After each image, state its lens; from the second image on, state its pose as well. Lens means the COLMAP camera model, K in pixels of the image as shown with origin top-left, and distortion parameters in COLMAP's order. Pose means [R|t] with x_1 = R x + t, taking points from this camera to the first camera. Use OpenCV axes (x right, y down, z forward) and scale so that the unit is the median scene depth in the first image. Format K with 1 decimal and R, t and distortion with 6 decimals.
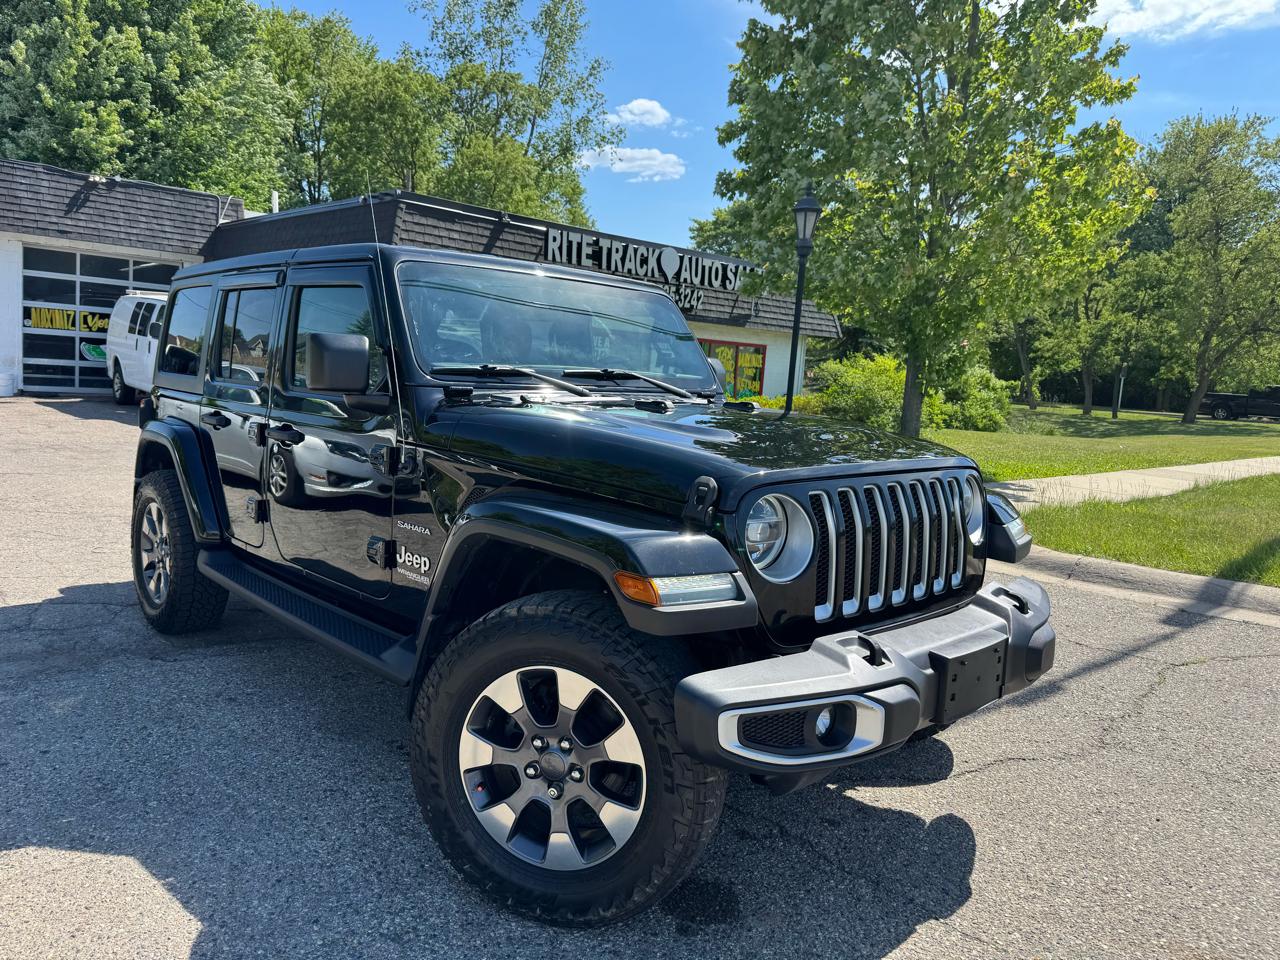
lens RADIAL K [[910.0, 0, 636.3], [0, 910.0, 482.9], [0, 0, 1]] dist [0.013663, -0.019242]
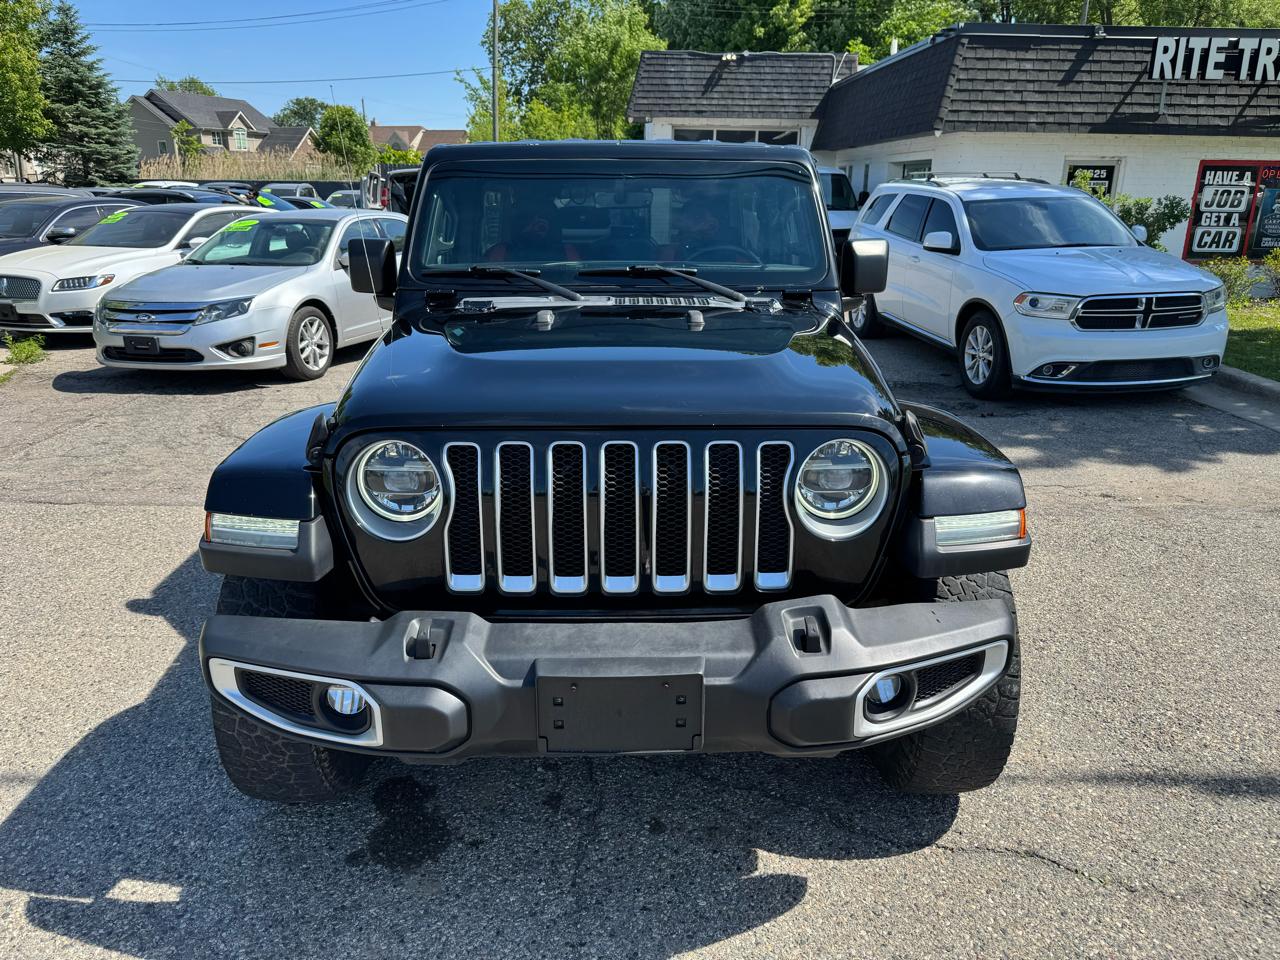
lens RADIAL K [[910.0, 0, 640.2], [0, 910.0, 470.4], [0, 0, 1]] dist [0.013663, -0.019242]
pose [[0.751423, 0.134512, -0.645964, 0.448470], [-0.038842, 0.986320, 0.160203, -0.055422], [0.658676, -0.095290, 0.746368, 0.249130]]
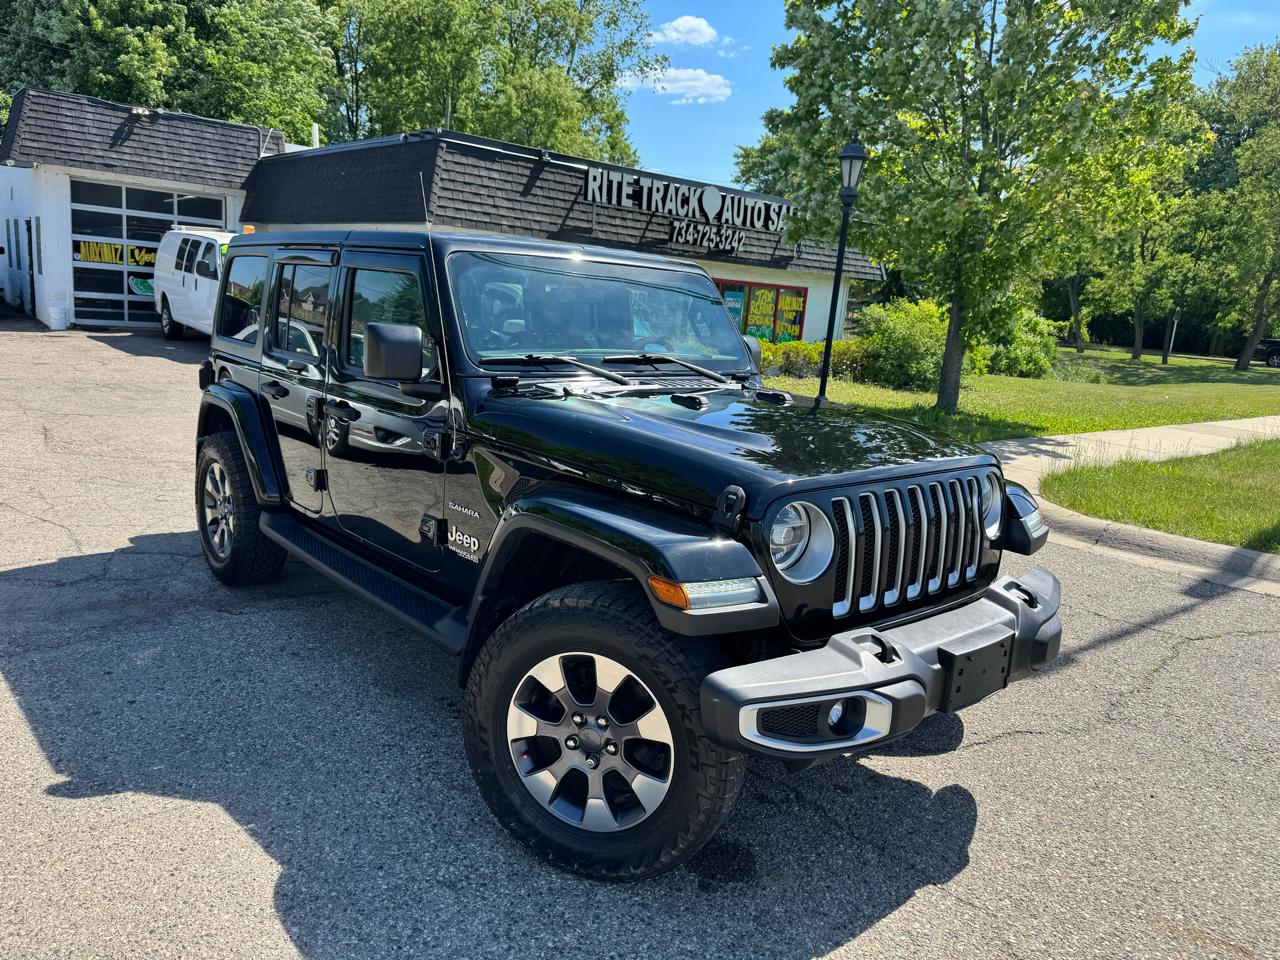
lens RADIAL K [[910.0, 0, 637.6], [0, 910.0, 490.3], [0, 0, 1]] dist [0.013663, -0.019242]
pose [[0.999090, 0.020463, -0.037417, 0.000605], [-0.017338, 0.996481, 0.082005, -0.043162], [0.038963, -0.081282, 0.995929, -0.040122]]
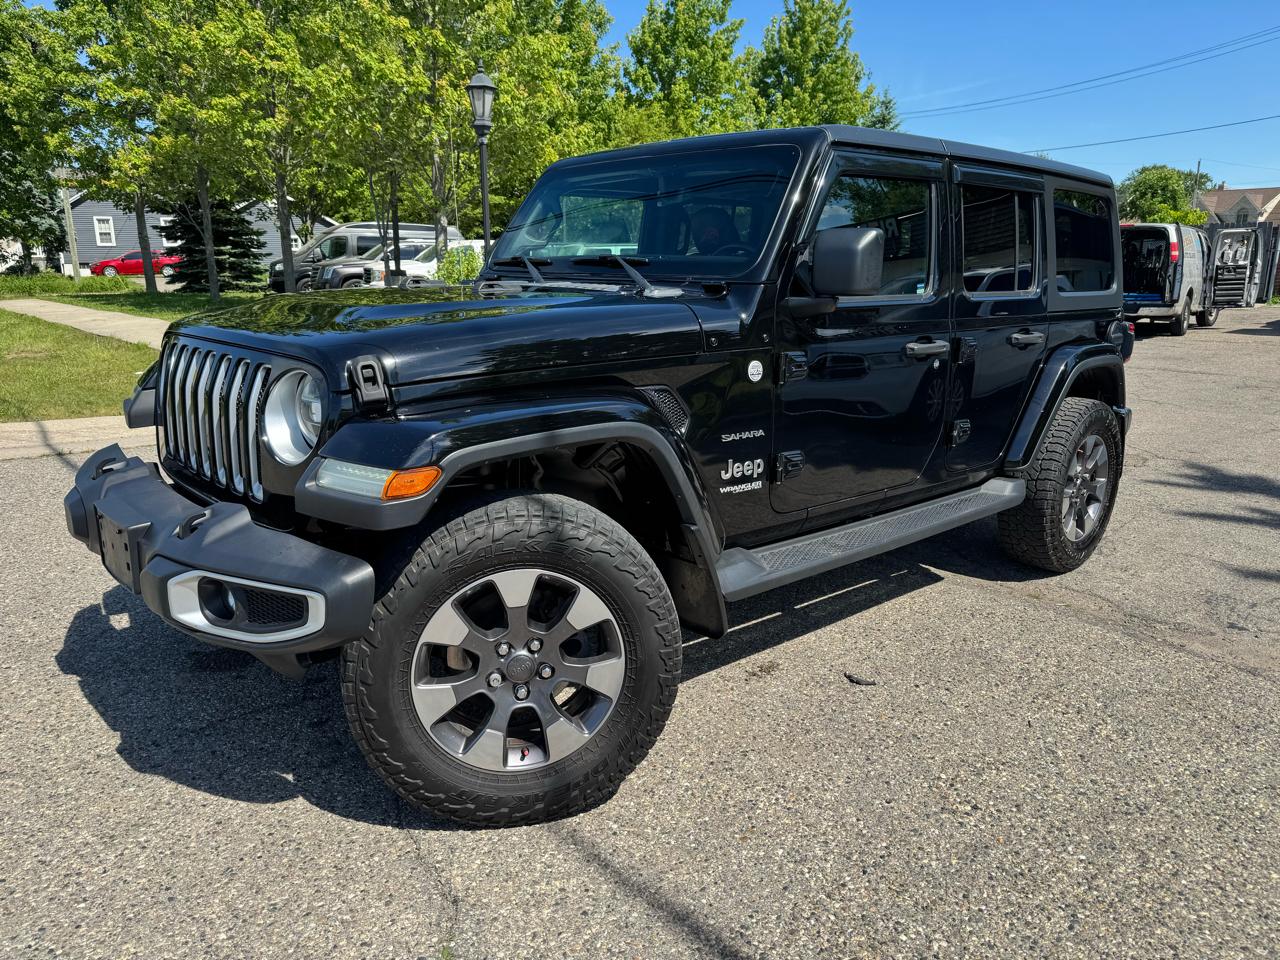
lens RADIAL K [[910.0, 0, 636.3], [0, 910.0, 482.4], [0, 0, 1]] dist [0.013663, -0.019242]
pose [[0.020319, 0.173628, -0.984602, 0.709359], [-0.125266, 0.977487, 0.169788, -0.046678], [0.991915, 0.119887, 0.041611, 0.803294]]
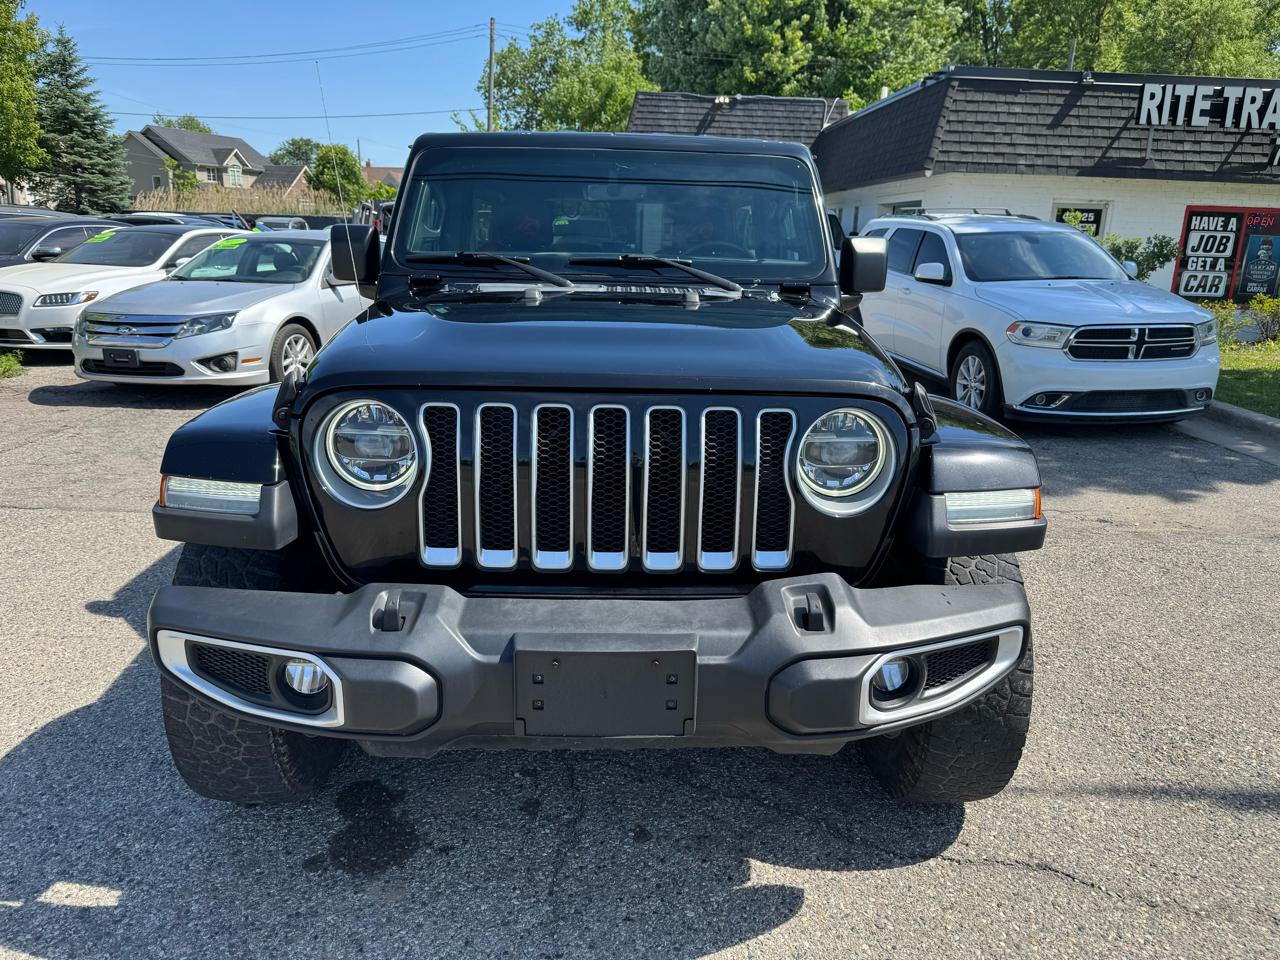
lens RADIAL K [[910.0, 0, 639.8], [0, 910.0, 476.9], [0, 0, 1]] dist [0.013663, -0.019242]
pose [[0.758324, 0.121396, -0.640475, 0.432146], [-0.057616, 0.991144, 0.119645, -0.016400], [0.649327, -0.053828, 0.758602, 0.267729]]
